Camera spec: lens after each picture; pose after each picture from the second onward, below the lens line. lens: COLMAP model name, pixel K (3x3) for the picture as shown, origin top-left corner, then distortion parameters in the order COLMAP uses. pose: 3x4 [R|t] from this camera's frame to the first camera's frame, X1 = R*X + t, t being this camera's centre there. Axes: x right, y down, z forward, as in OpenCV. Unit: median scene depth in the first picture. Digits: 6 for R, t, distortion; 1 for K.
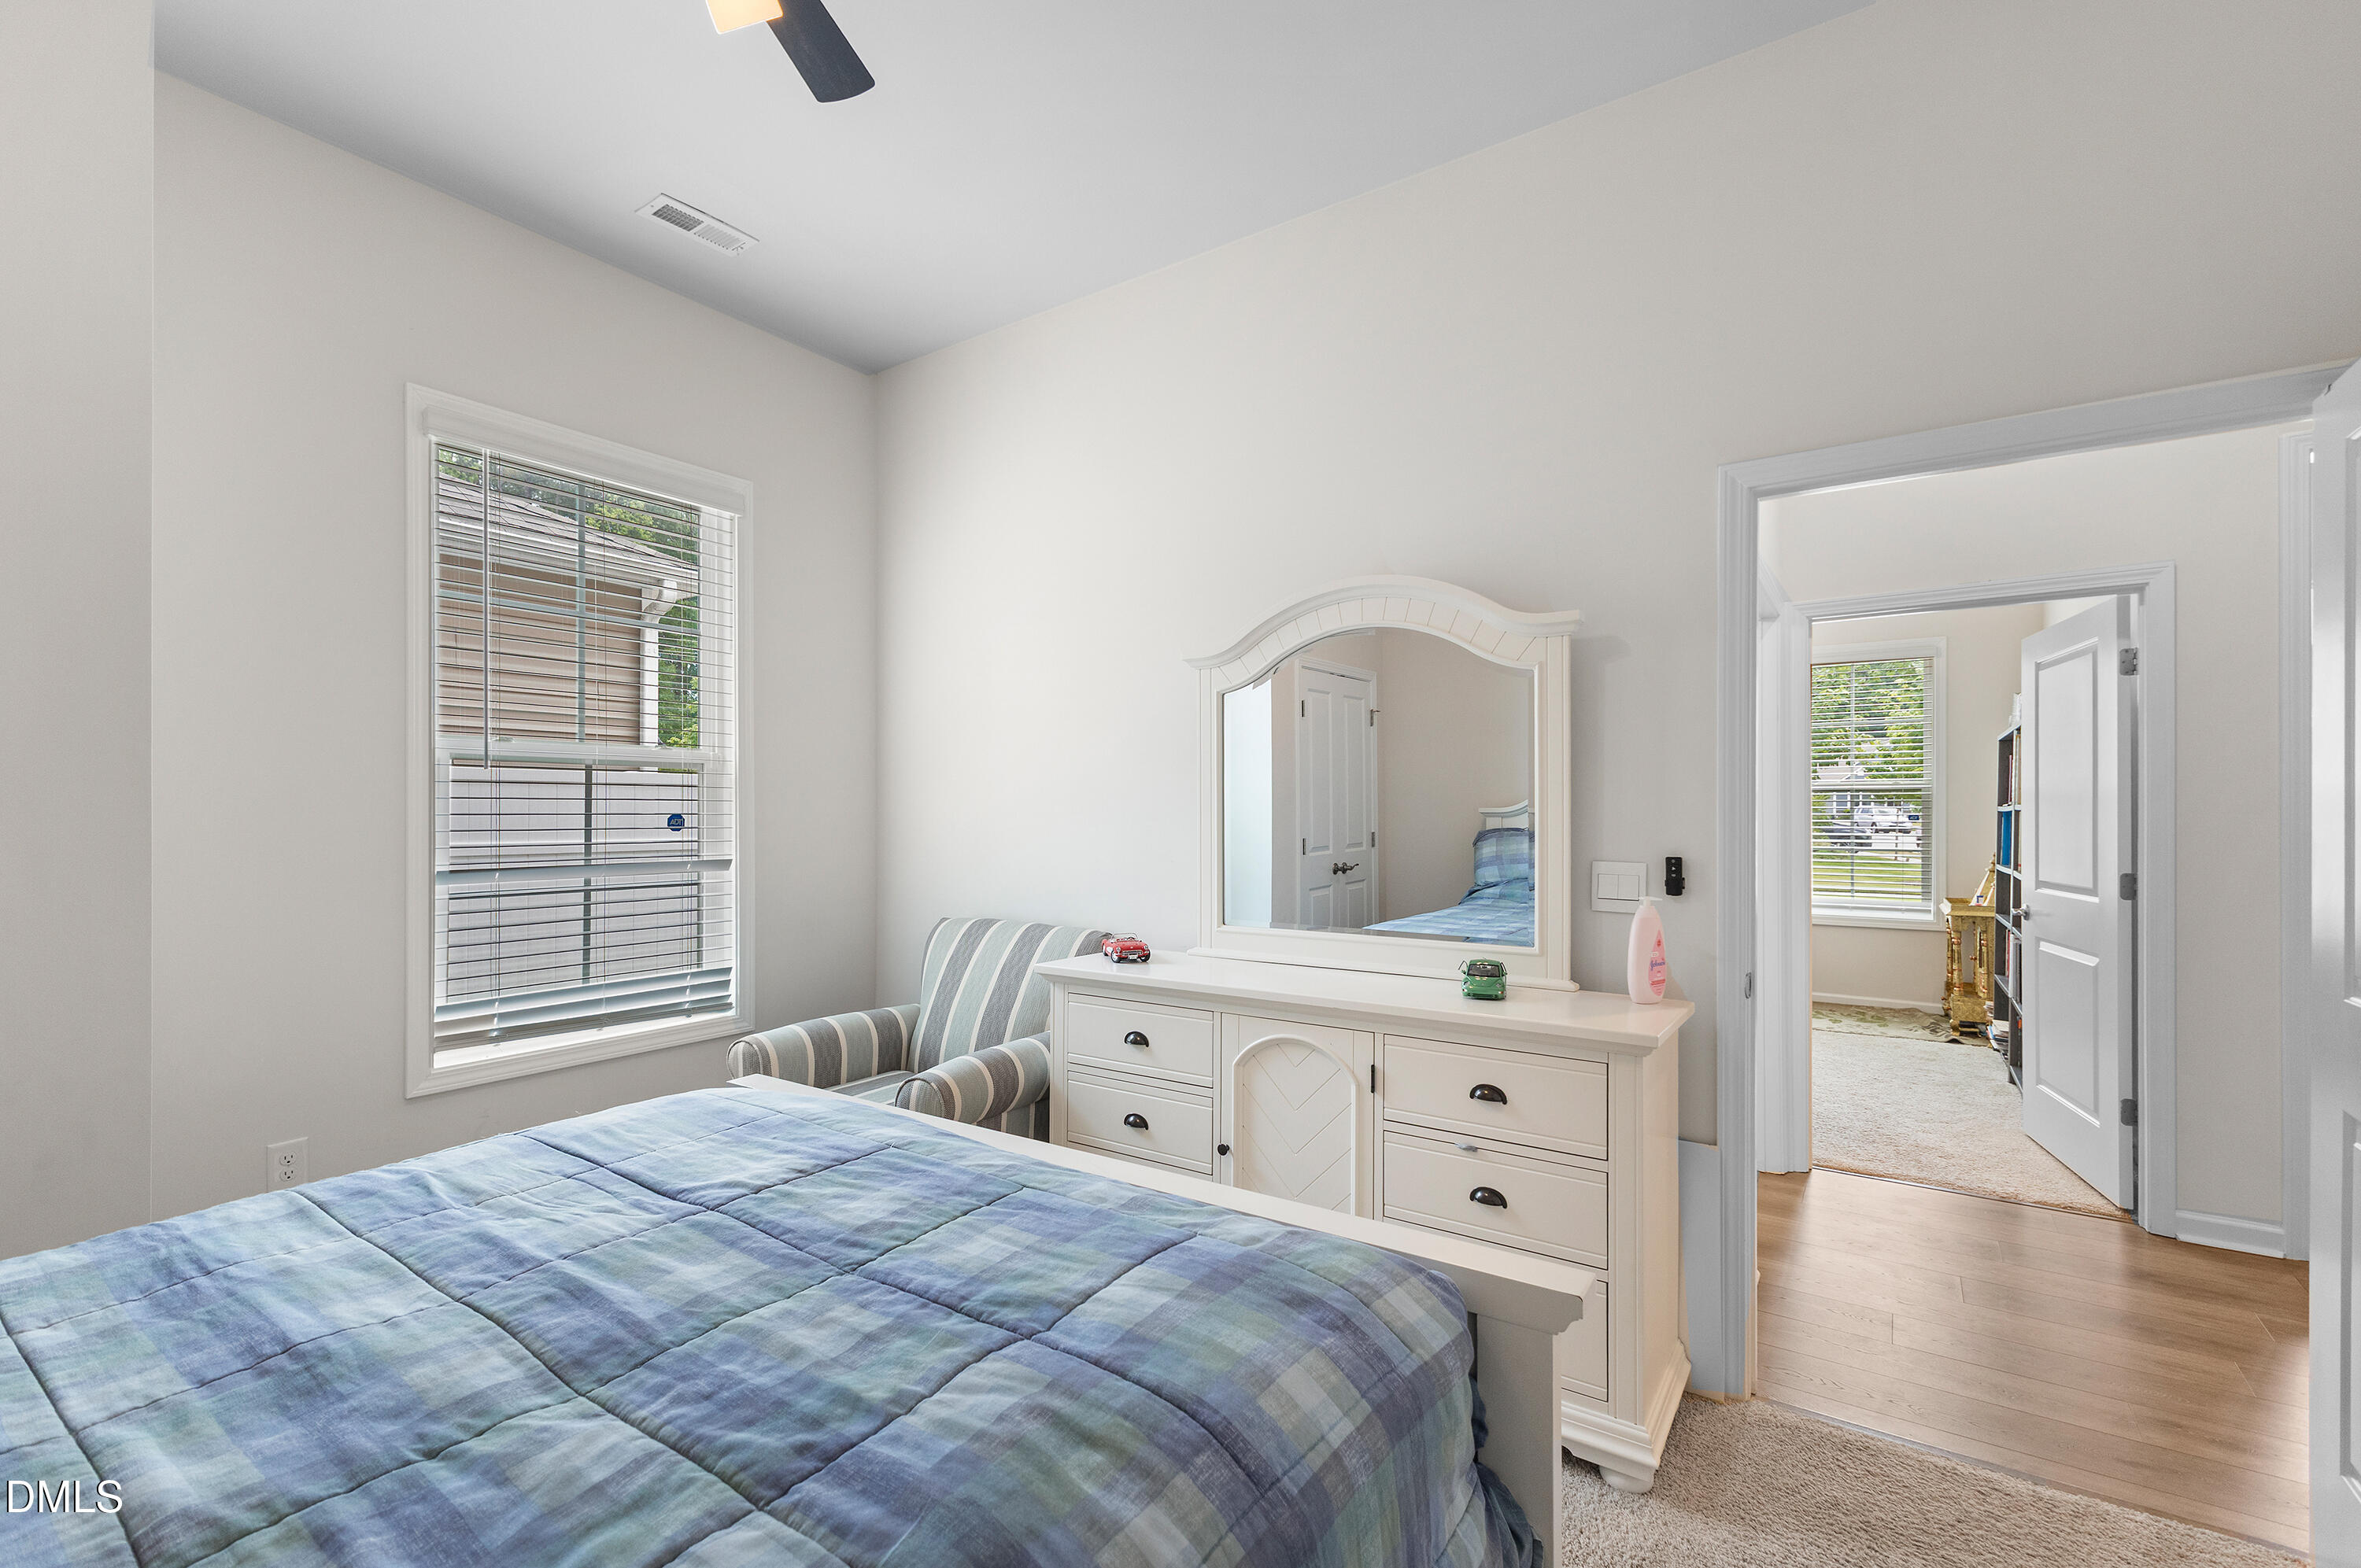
lens RADIAL K [[1027.8, 0, 1183.6], [0, 1027.8, 800.0], [0, 0, 1]] dist [0.009260, -0.001520]
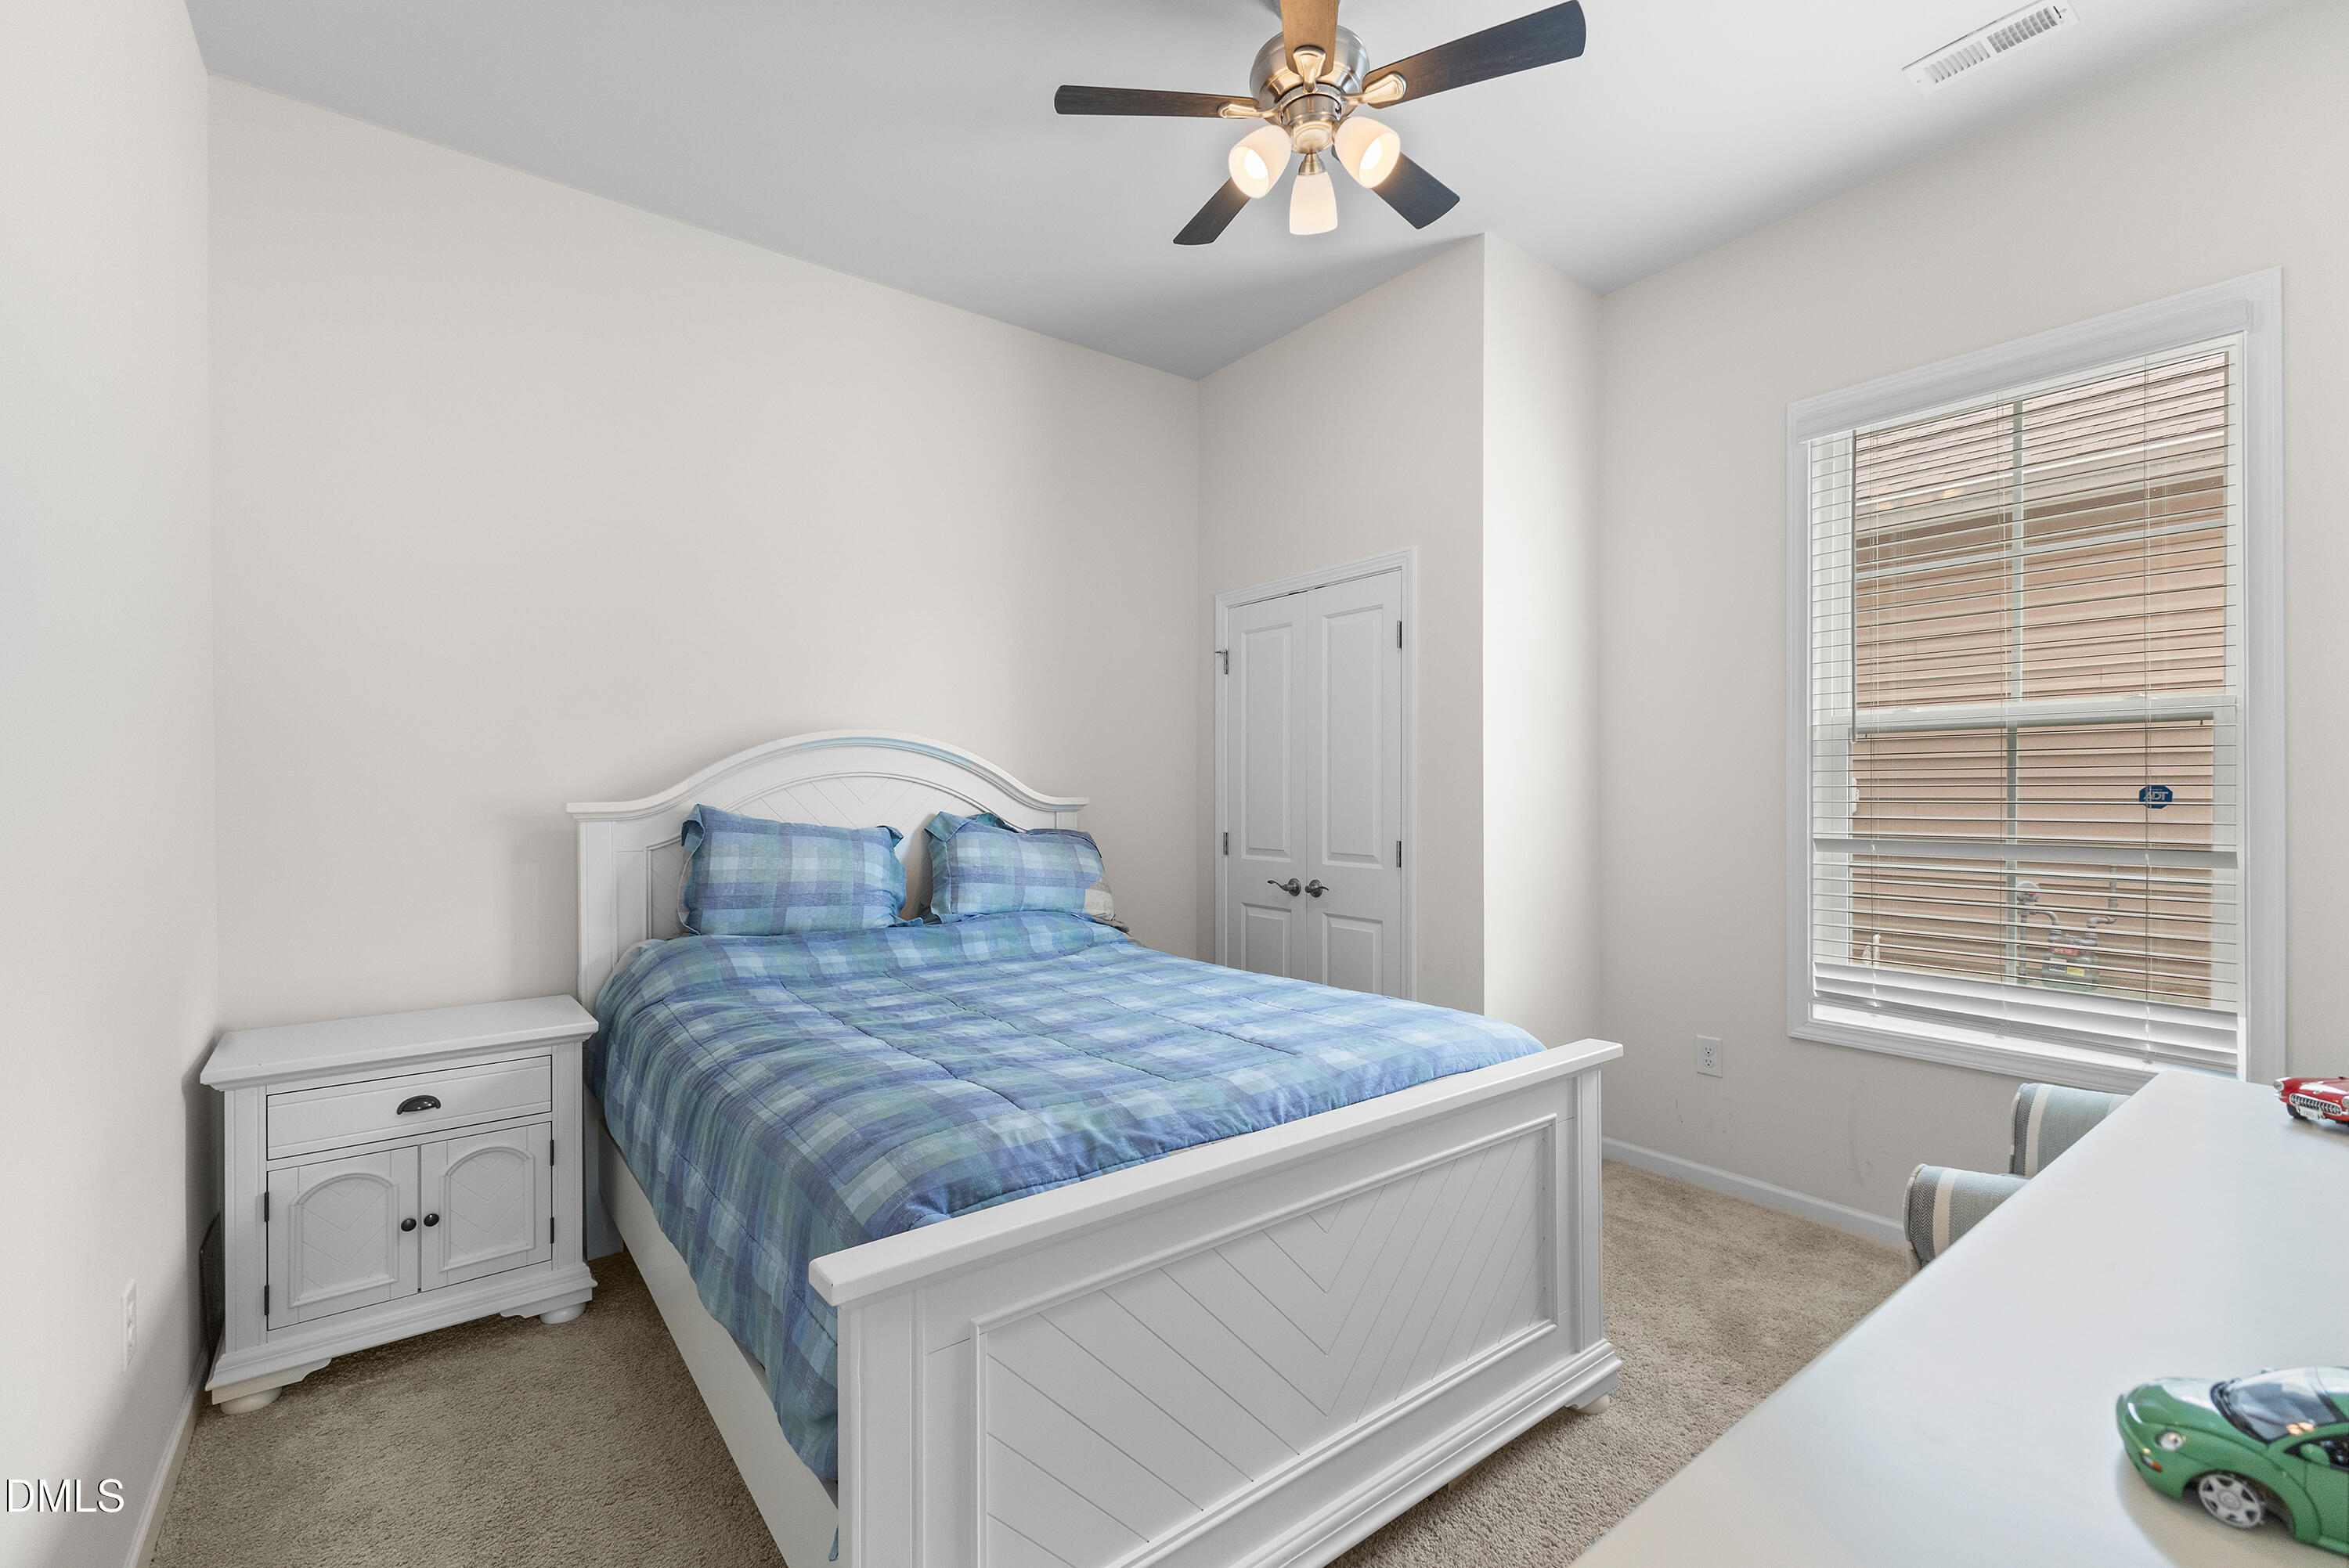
lens RADIAL K [[1022.7, 0, 1177.2], [0, 1022.7, 788.9], [0, 0, 1]] dist [0.009260, -0.001520]
pose [[-0.307481, 0.001626, -0.951553, 0.495432], [0.013672, 0.999903, -0.002709, 0.010514], [0.951456, -0.013843, -0.307473, 0.666551]]
